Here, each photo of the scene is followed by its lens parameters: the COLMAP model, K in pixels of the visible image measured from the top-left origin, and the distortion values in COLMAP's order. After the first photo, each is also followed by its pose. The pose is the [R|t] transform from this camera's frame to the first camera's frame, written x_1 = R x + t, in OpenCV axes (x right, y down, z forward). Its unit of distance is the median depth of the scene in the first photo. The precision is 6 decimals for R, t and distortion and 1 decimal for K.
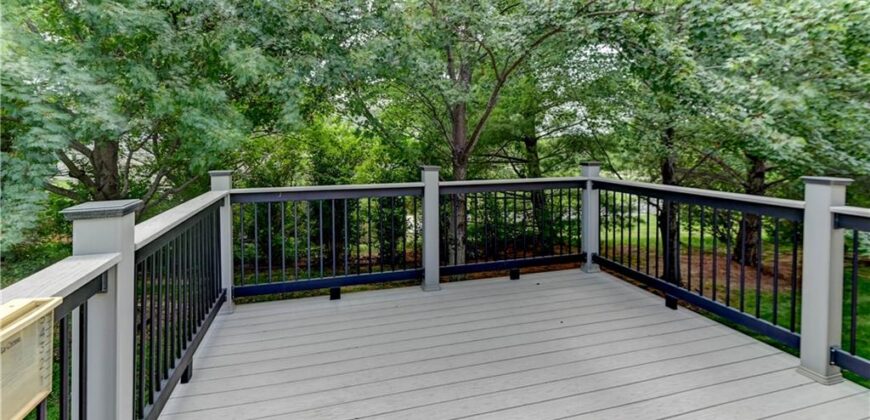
lens RADIAL K [[426.3, 0, 435.0], [0, 426.3, 210.0], [0, 0, 1]] dist [0.001000, -0.000303]
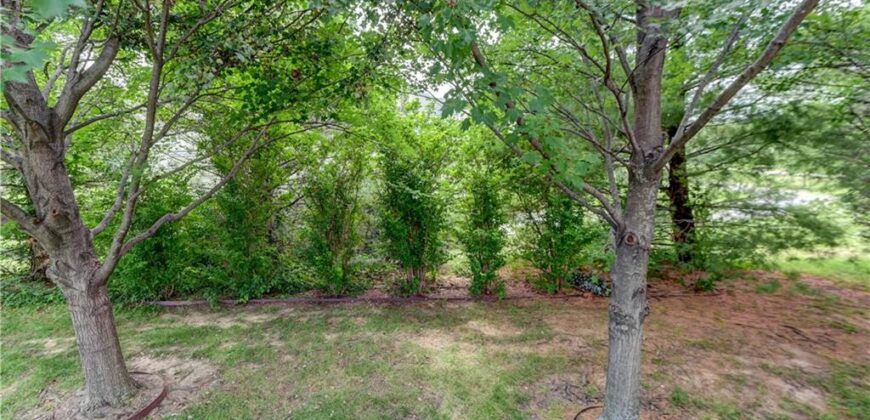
lens RADIAL K [[426.3, 0, 435.0], [0, 426.3, 210.0], [0, 0, 1]] dist [0.001000, -0.000303]
pose [[0.982888, 0.012917, -0.183749, -0.062106], [-0.009873, 0.999799, 0.017470, -0.049822], [0.183937, -0.015357, 0.982818, 0.300308]]
